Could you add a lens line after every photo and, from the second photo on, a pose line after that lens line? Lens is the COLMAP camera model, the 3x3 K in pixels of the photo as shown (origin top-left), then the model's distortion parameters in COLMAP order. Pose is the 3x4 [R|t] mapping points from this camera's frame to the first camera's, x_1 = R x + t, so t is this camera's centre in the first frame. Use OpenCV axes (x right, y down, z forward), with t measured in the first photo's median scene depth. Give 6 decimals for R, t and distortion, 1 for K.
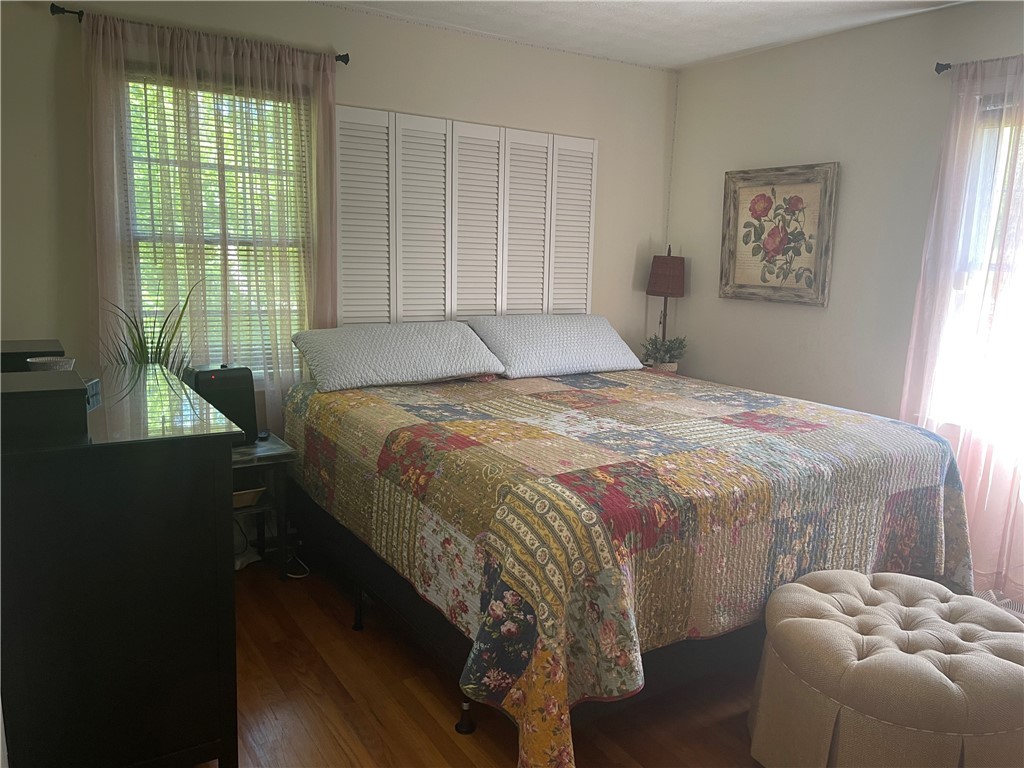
lens RADIAL K [[770.8, 0, 512.9], [0, 770.8, 389.7], [0, 0, 1]] dist [0.057747, -0.089372]
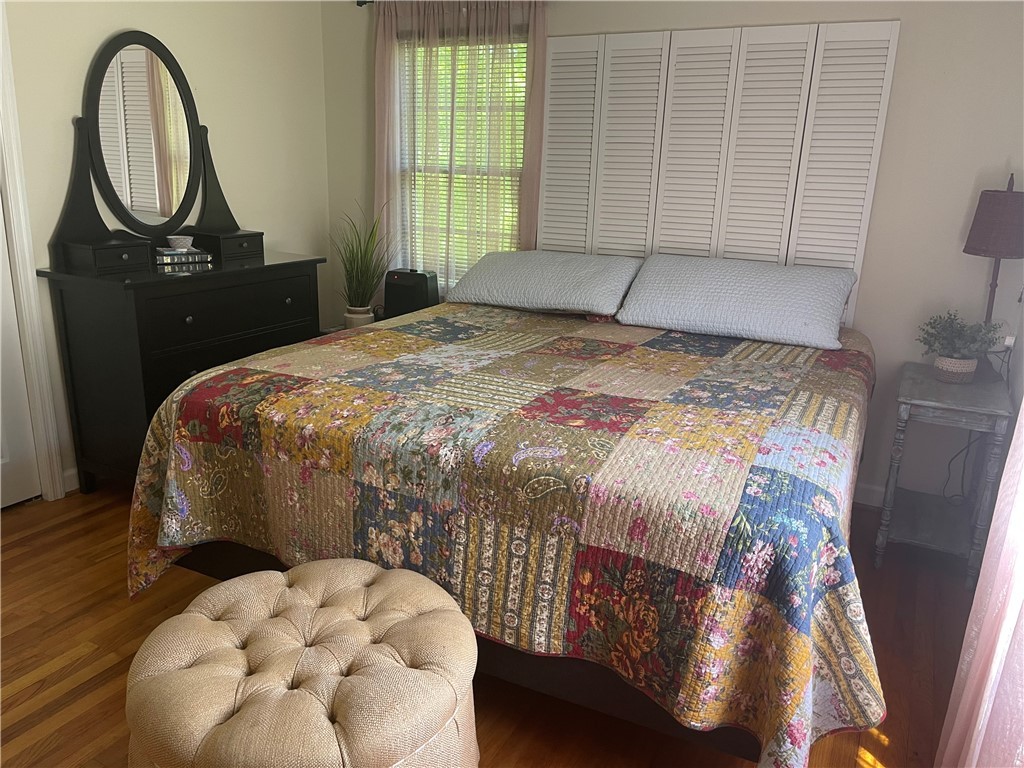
lens RADIAL K [[770.8, 0, 511.8], [0, 770.8, 380.7], [0, 0, 1]] dist [0.057747, -0.089372]
pose [[0.495040, 0.215455, -0.841733, 1.032997], [-0.168971, 0.974144, 0.149973, -0.092560], [0.852282, 0.067985, 0.518646, 0.632814]]
